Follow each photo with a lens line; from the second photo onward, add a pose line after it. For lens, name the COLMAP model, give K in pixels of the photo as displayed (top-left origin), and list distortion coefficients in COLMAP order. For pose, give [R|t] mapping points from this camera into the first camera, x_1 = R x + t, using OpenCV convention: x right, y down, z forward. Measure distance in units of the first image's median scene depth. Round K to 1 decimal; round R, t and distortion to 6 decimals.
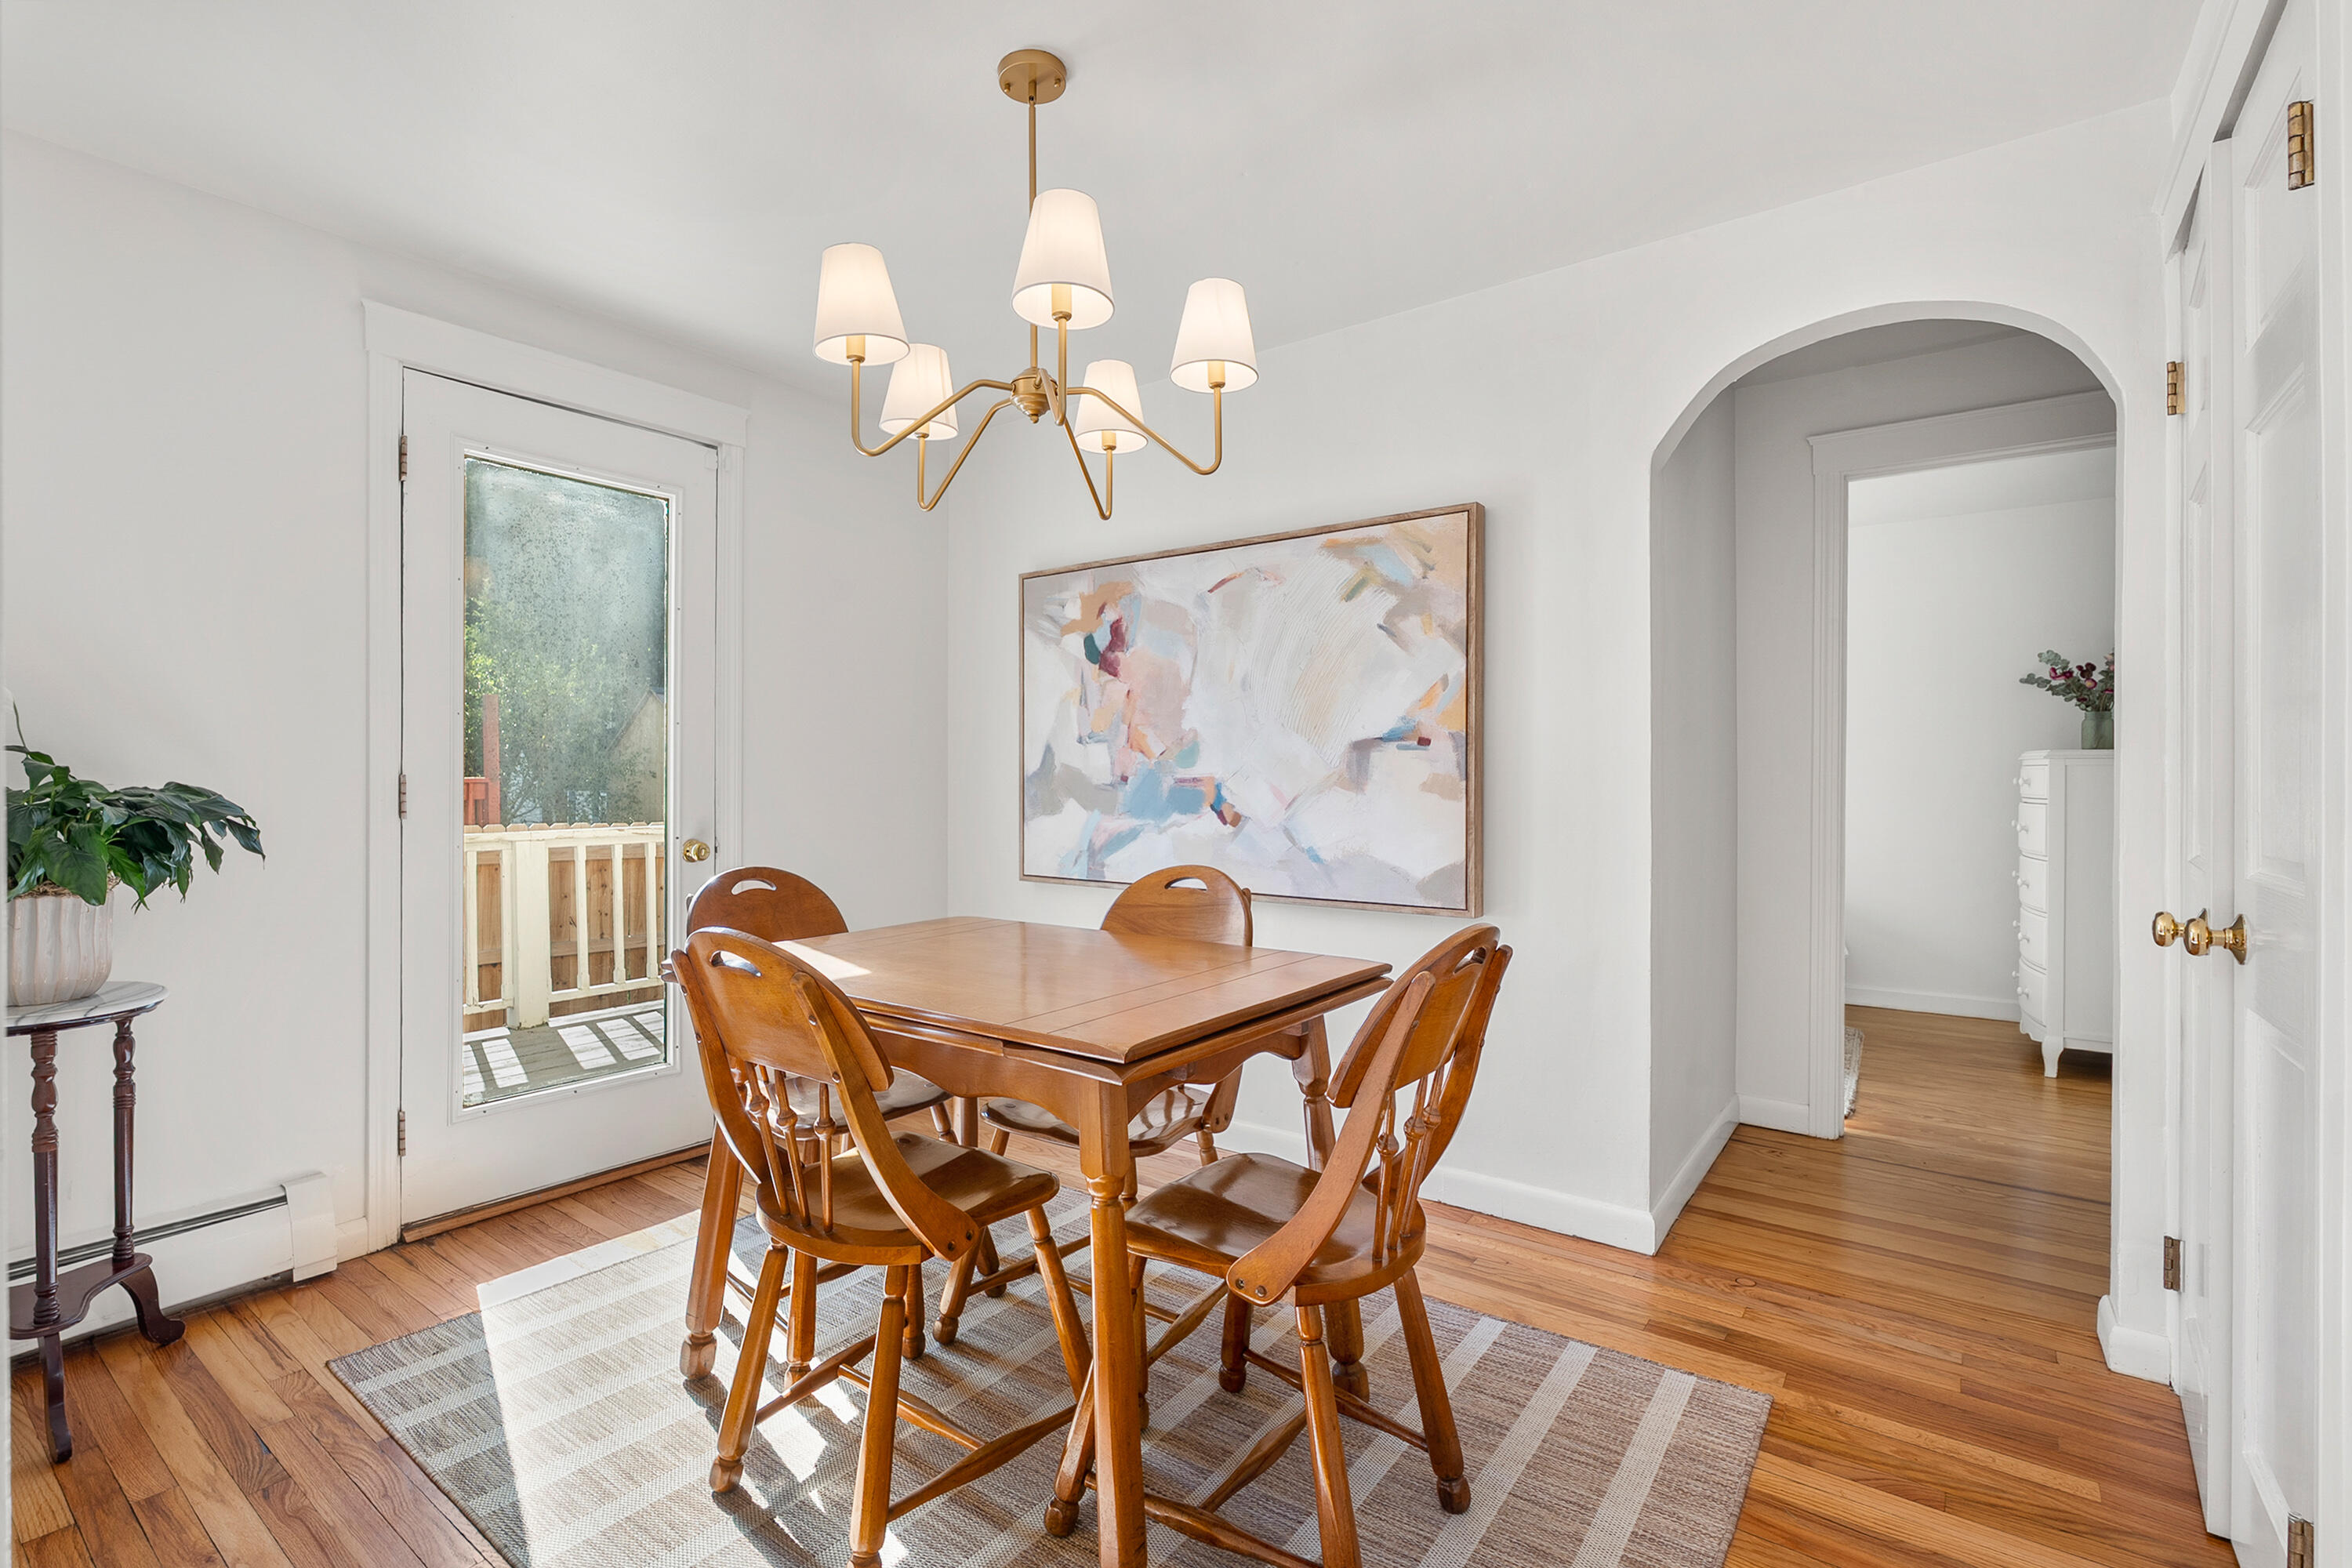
lens RADIAL K [[1105.5, 0, 1102.1], [0, 1105.5, 782.7], [0, 0, 1]] dist [-0.005338, 0.000778]
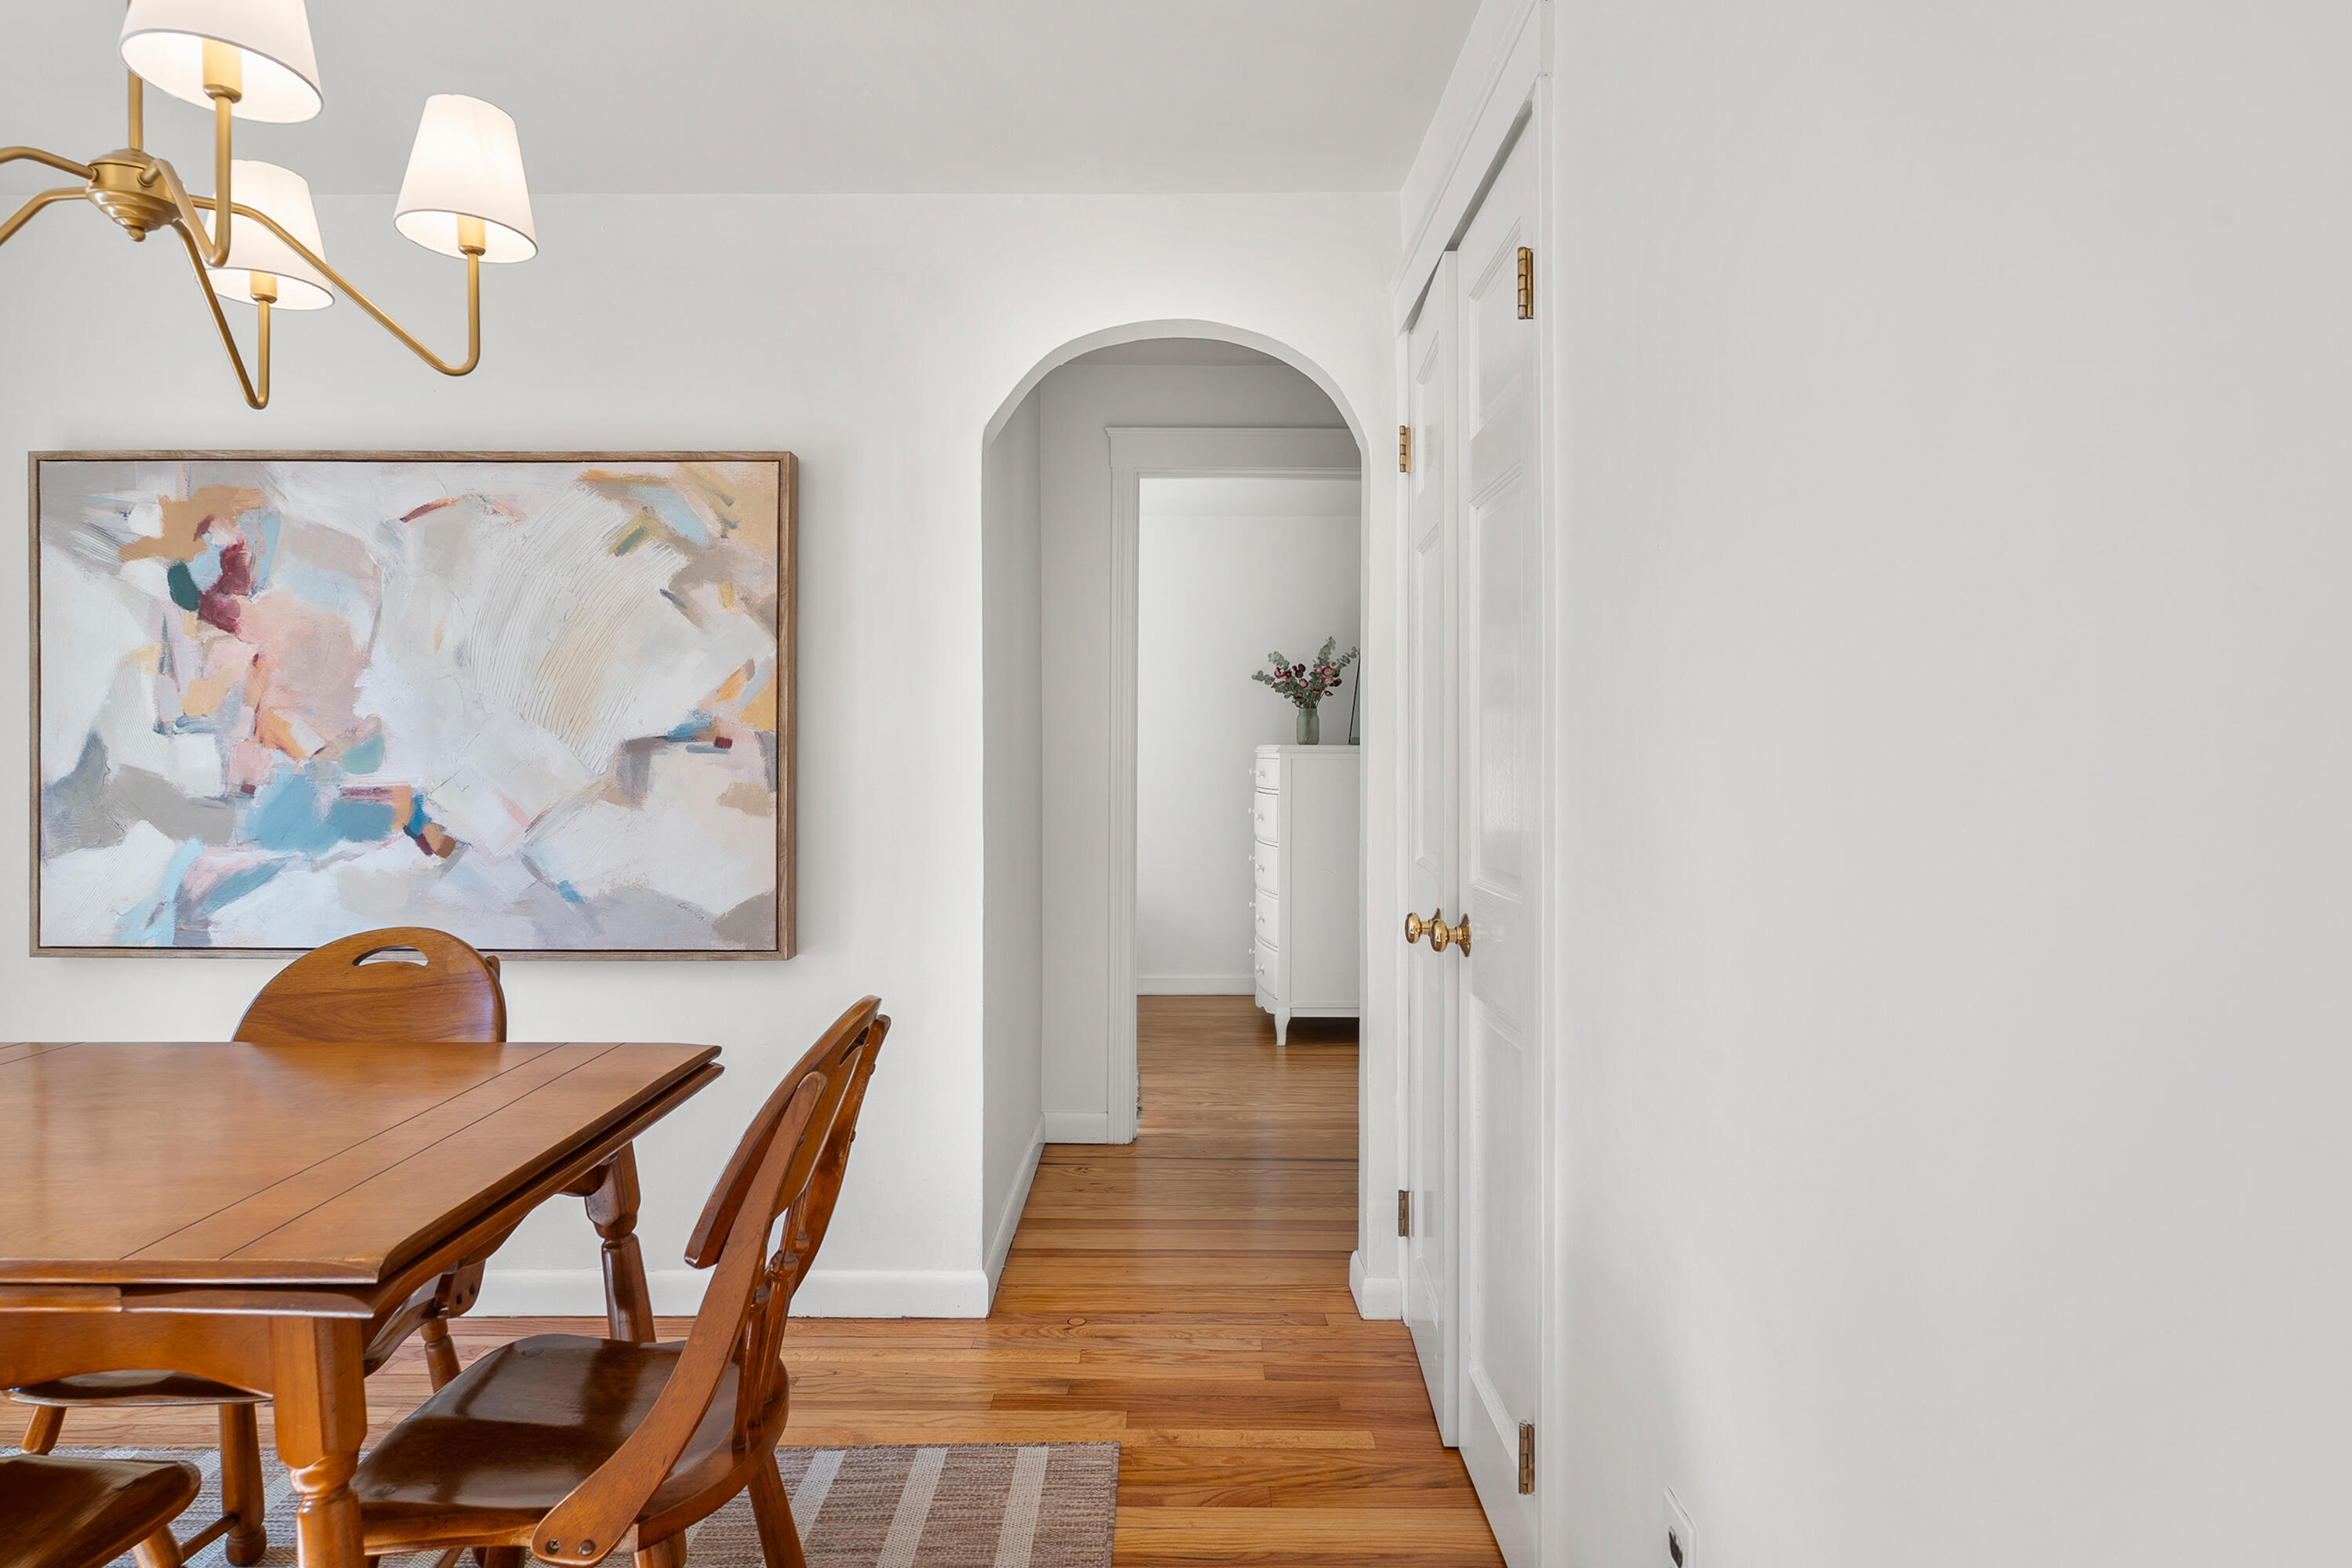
lens RADIAL K [[1333.6, 0, 1197.0], [0, 1333.6, 753.7], [0, 0, 1]] dist [-0.005229, 0.002088]
pose [[0.776768, 0.000064, 0.629787, -0.055054], [0.000983, 0.999999, -0.001314, -0.031868], [-0.629786, 0.001640, 0.776767, 0.046545]]
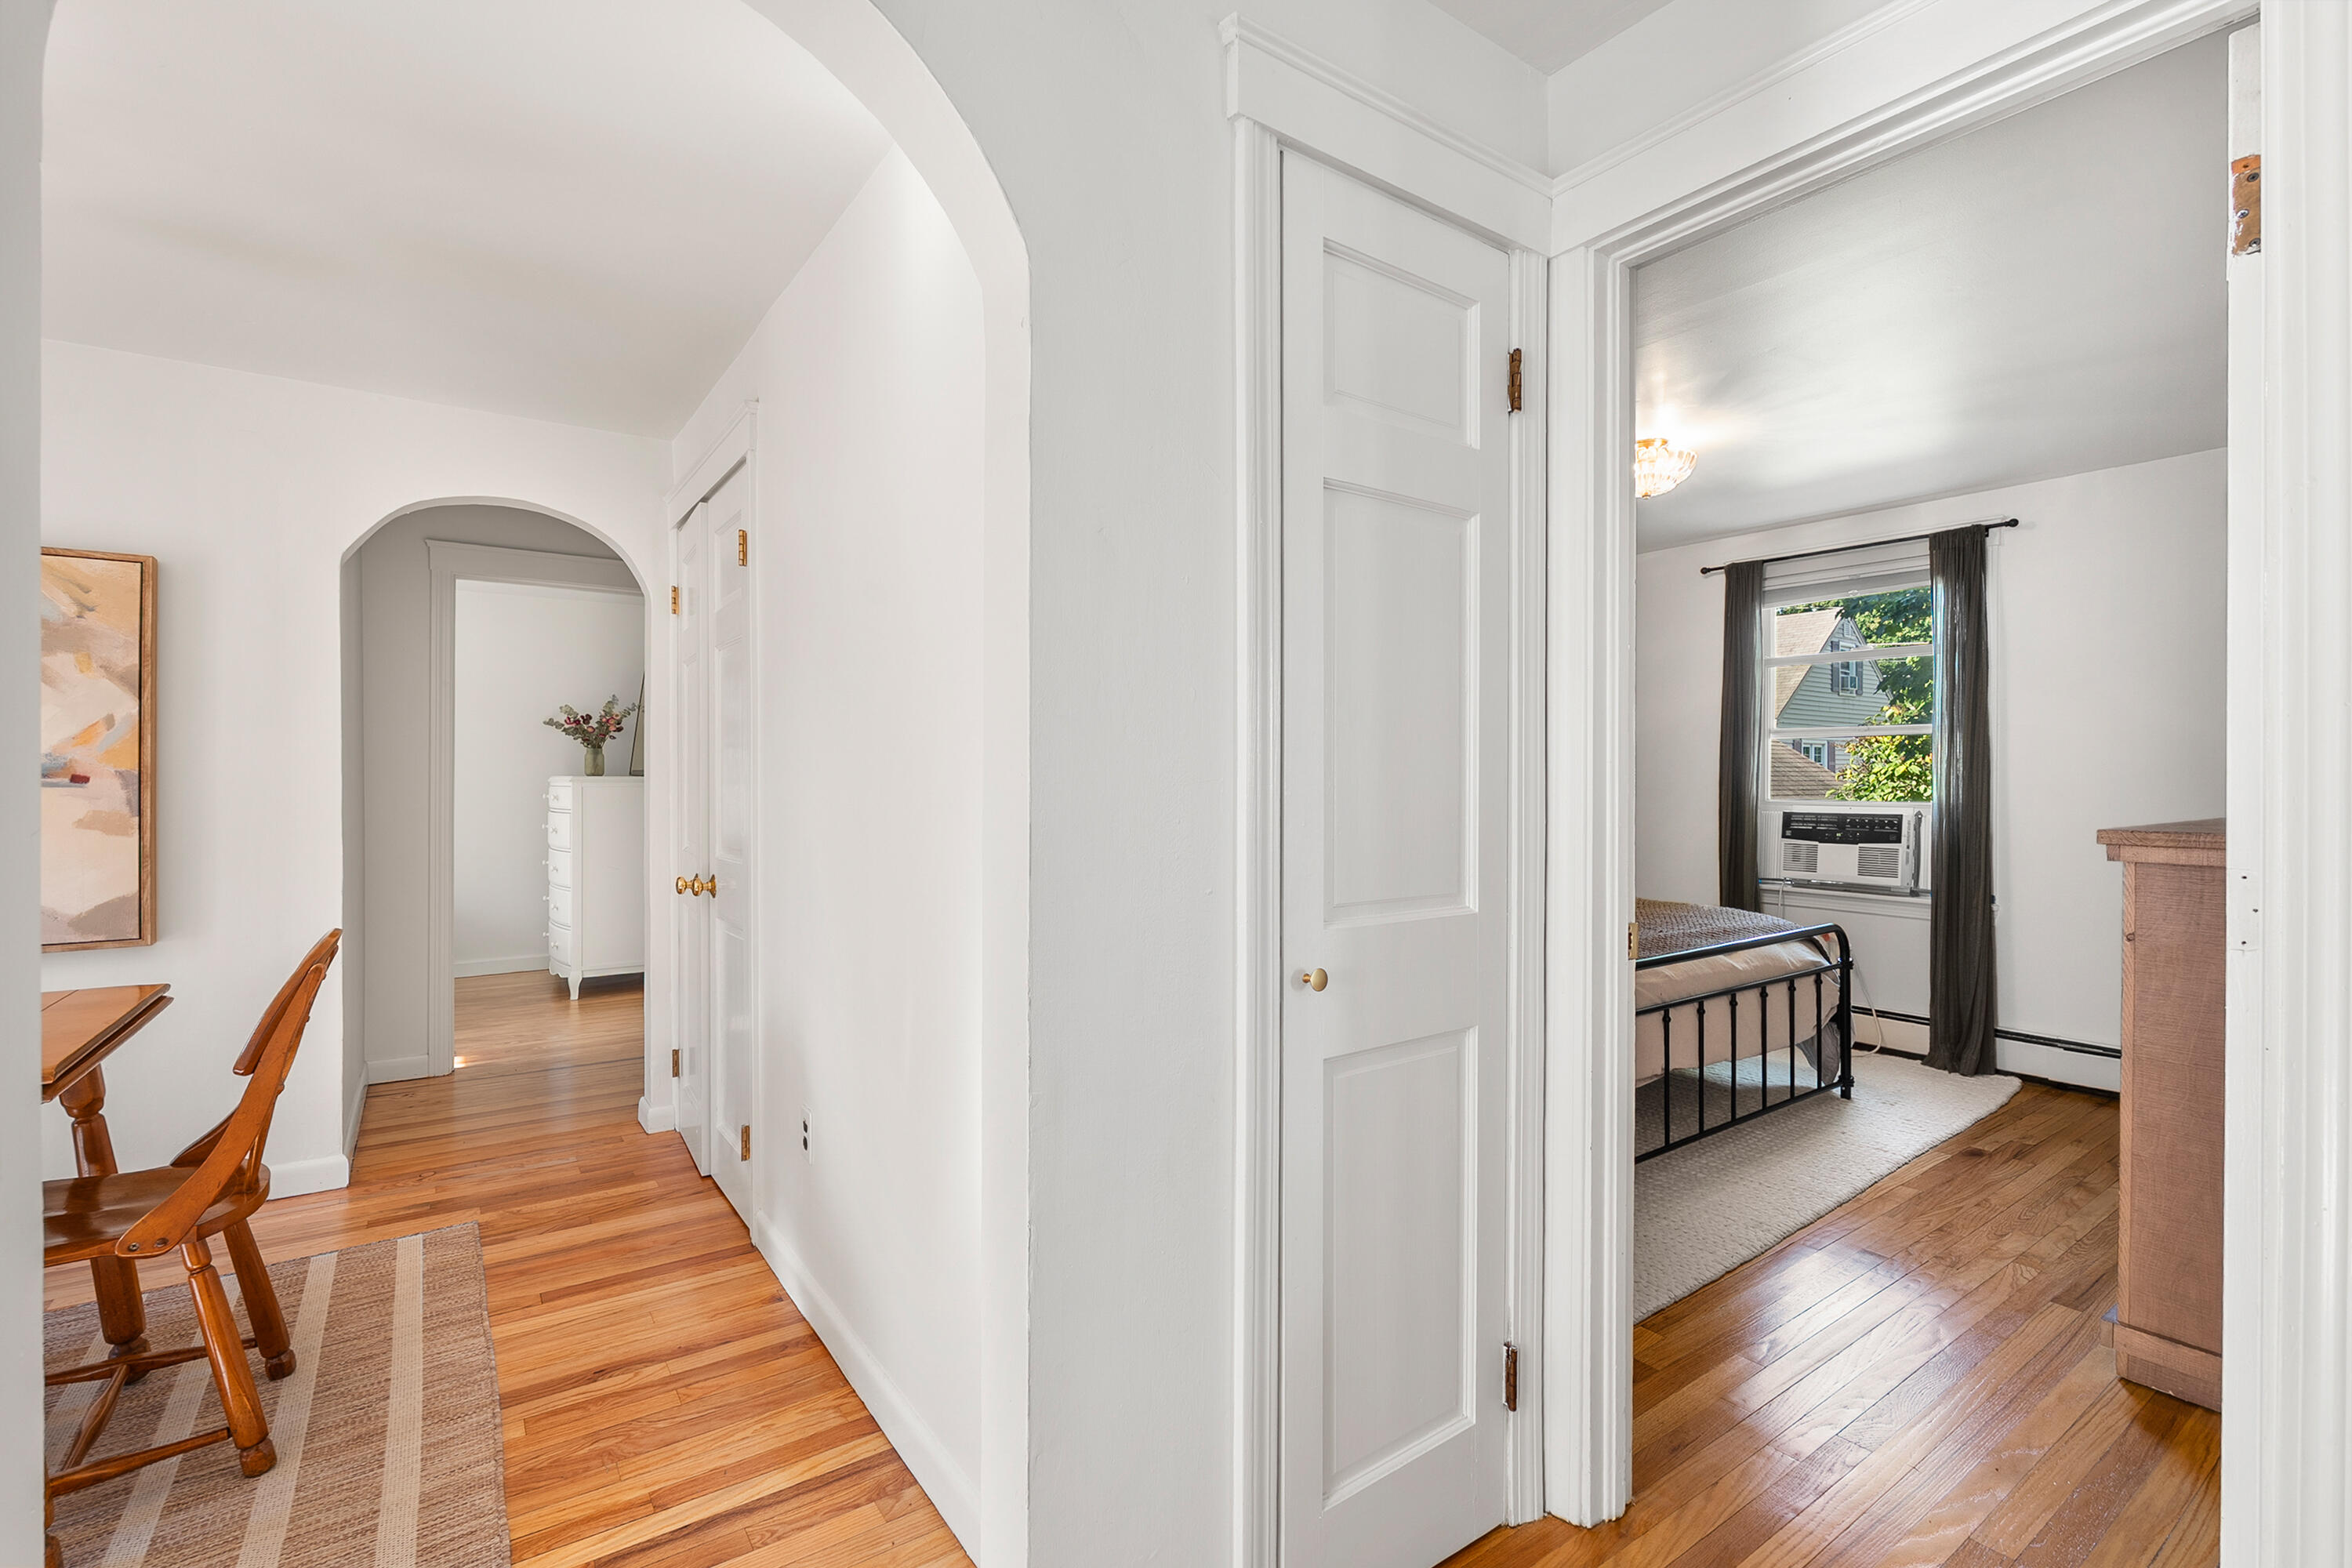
lens RADIAL K [[1039.0, 0, 1200.8], [0, 1039.0, 780.7], [0, 0, 1]] dist [0.003870, 0.000449]
pose [[0.263892, -0.003173, 0.964547, -0.413769], [0.003385, 0.999991, 0.002364, -0.039604], [-0.964546, 0.002641, 0.263900, -0.277049]]
